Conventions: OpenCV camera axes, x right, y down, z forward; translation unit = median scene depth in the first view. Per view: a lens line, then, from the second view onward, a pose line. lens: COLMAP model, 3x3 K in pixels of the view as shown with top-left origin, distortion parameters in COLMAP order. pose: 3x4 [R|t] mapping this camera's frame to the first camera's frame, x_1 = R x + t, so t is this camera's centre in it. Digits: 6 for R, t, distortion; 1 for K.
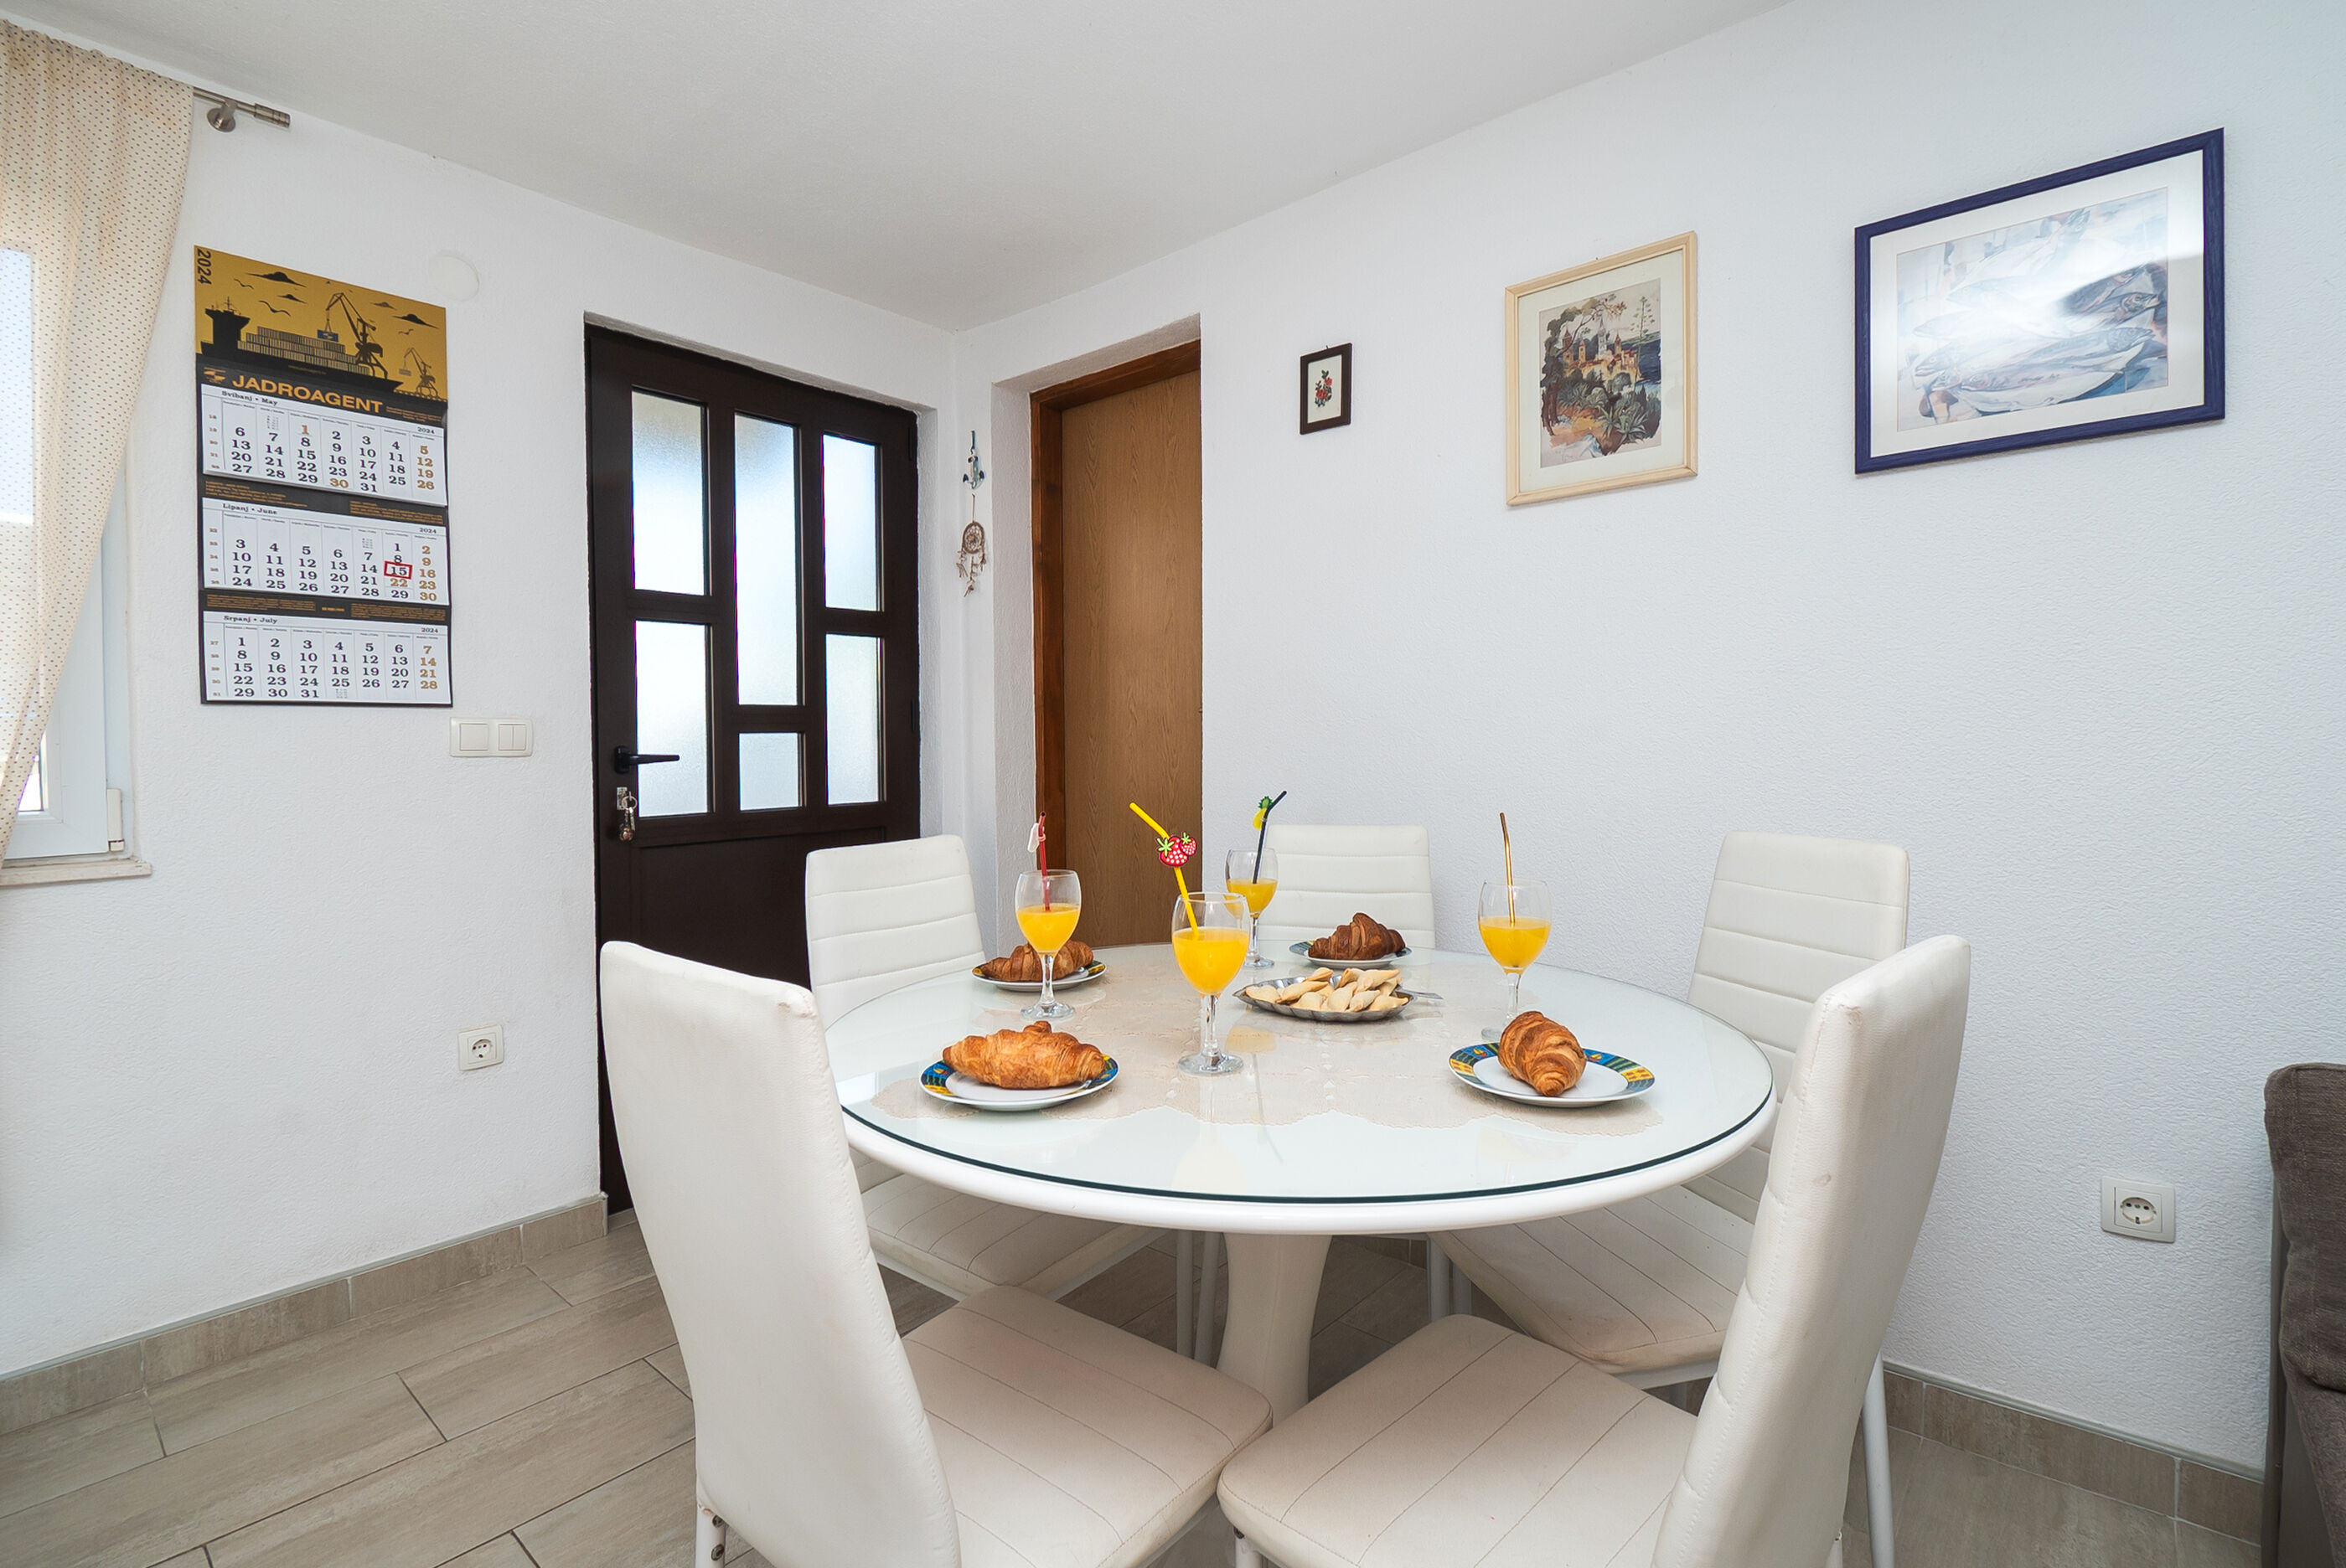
lens RADIAL K [[1051.7, 0, 1184.4], [0, 1051.7, 746.8], [0, 0, 1]] dist [0.012507, -0.011975]
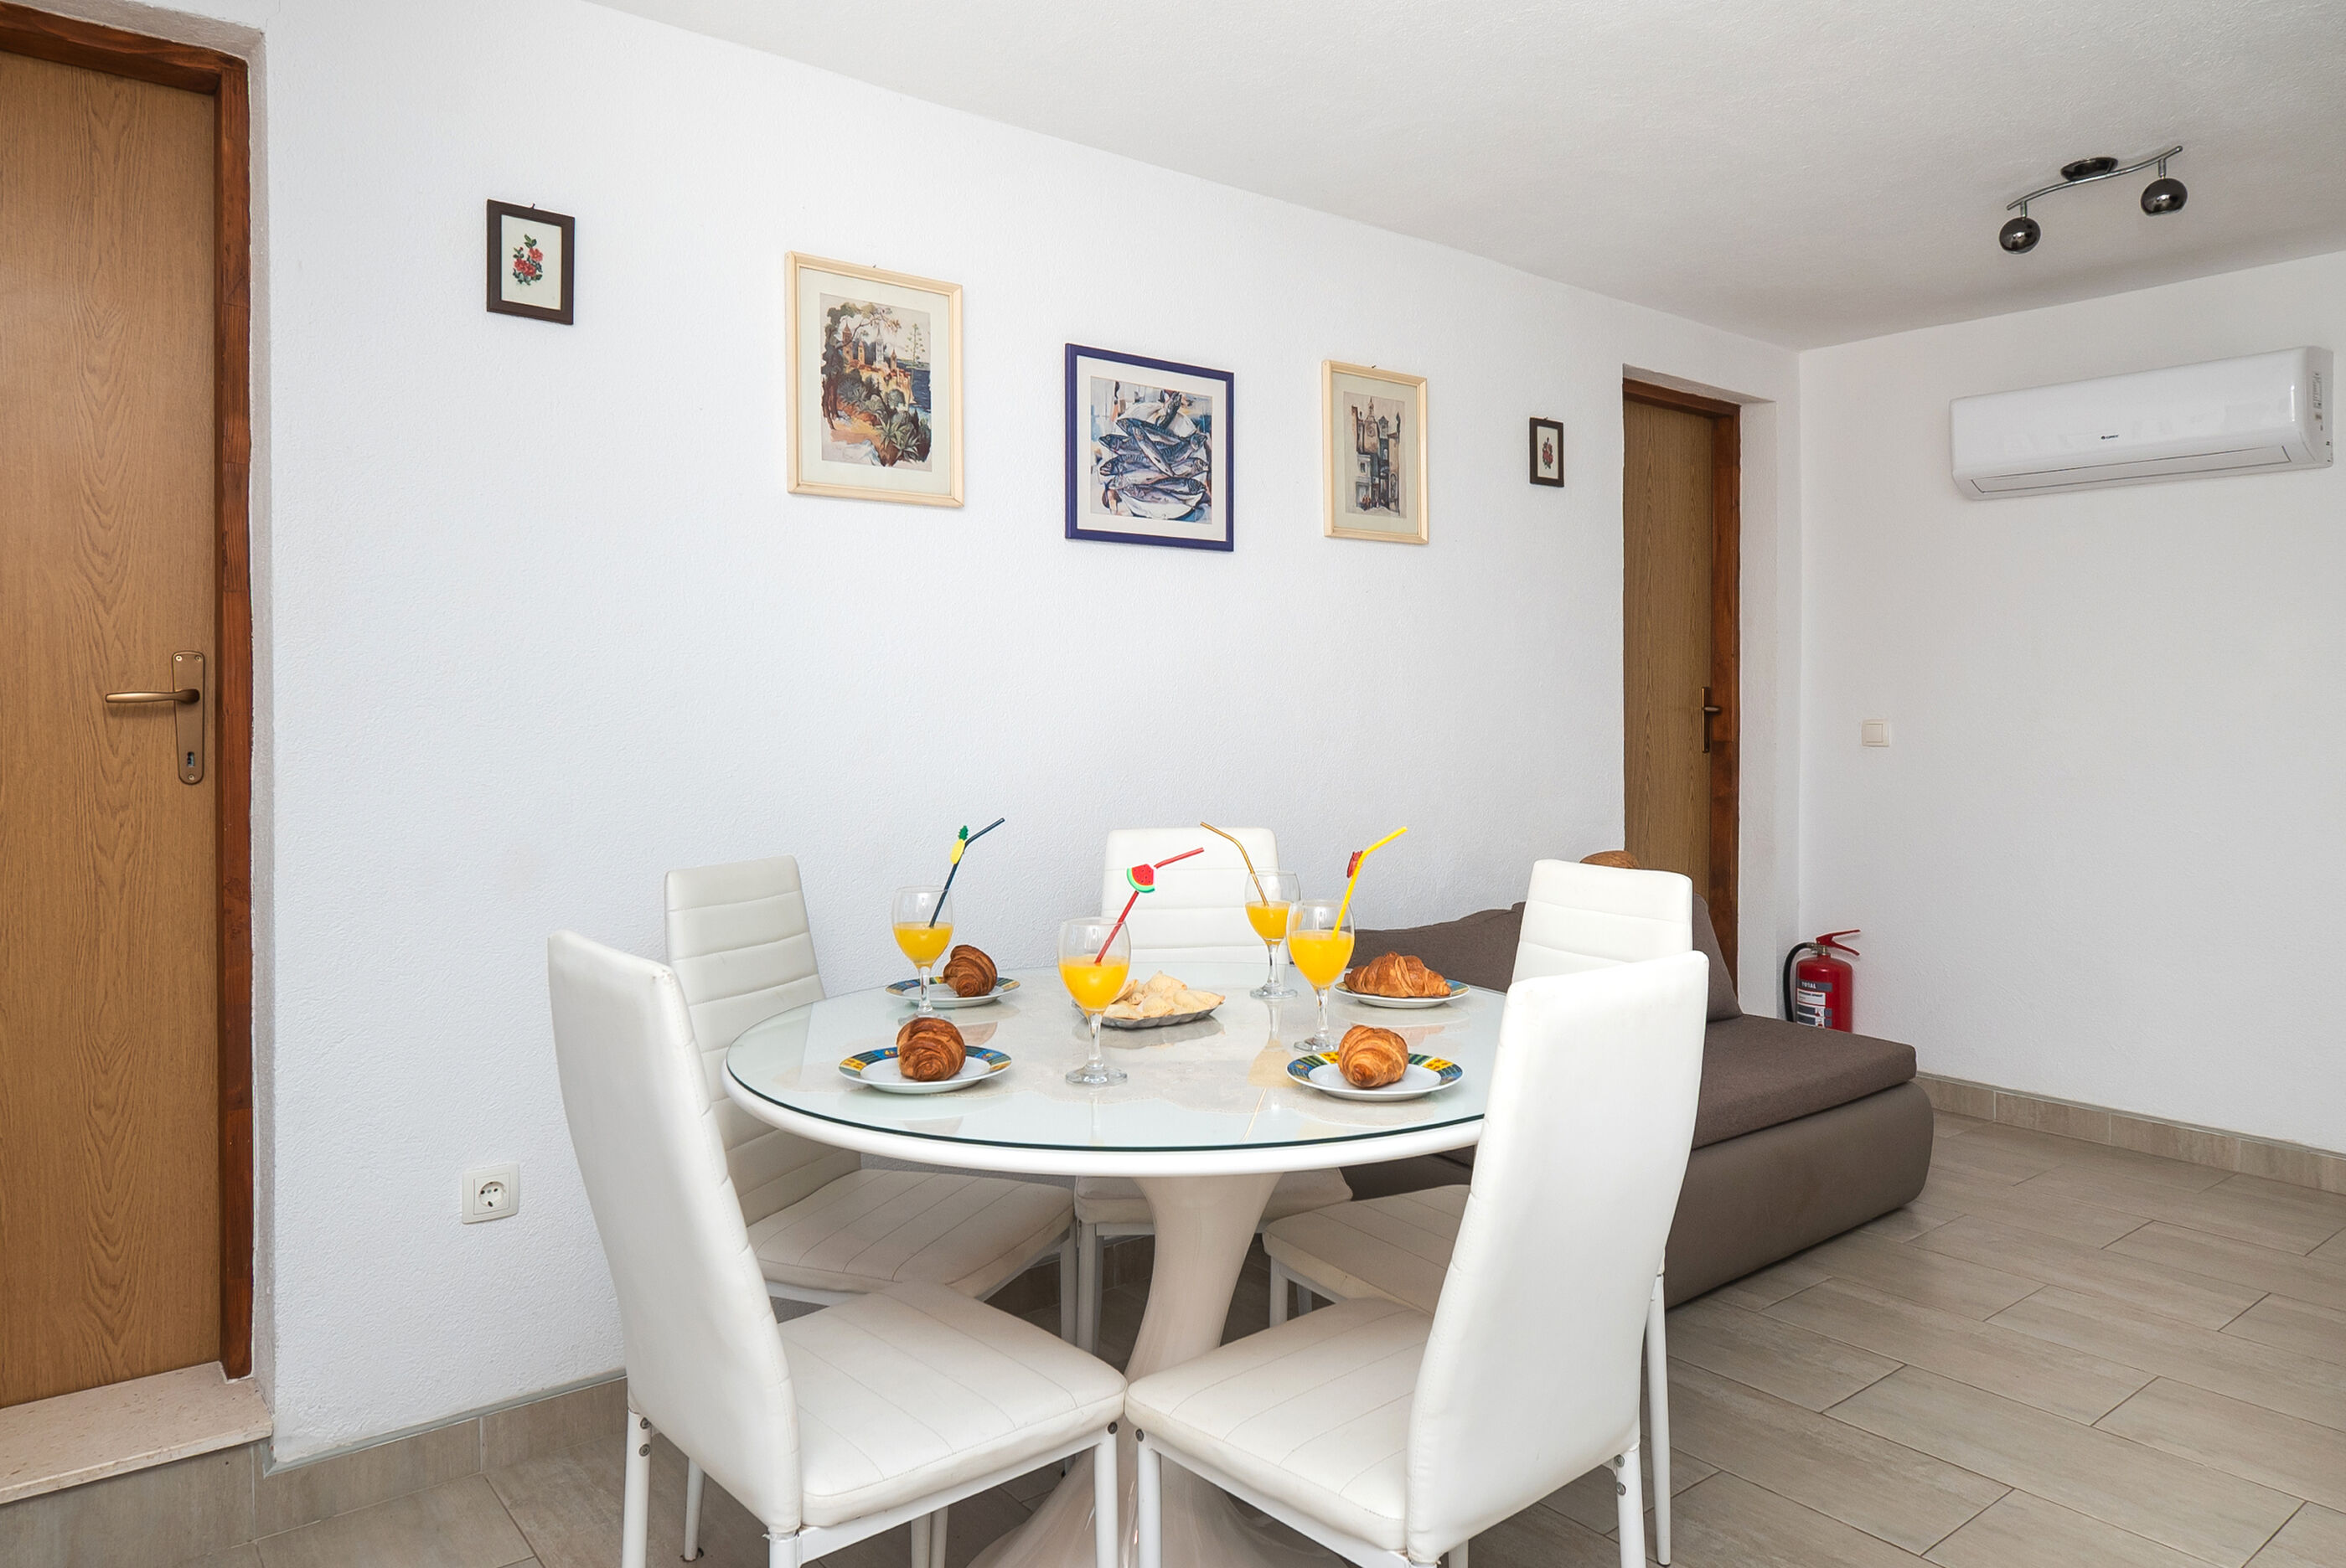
lens RADIAL K [[1515.8, 0, 1131.3], [0, 1515.8, 728.4], [0, 0, 1]] dist [-0.004380, -0.006131]
pose [[0.196704, 0.001130, 0.980462, -0.942821], [0.008996, 0.999955, -0.002957, -0.022551], [-0.980422, 0.009402, 0.196685, 0.485157]]
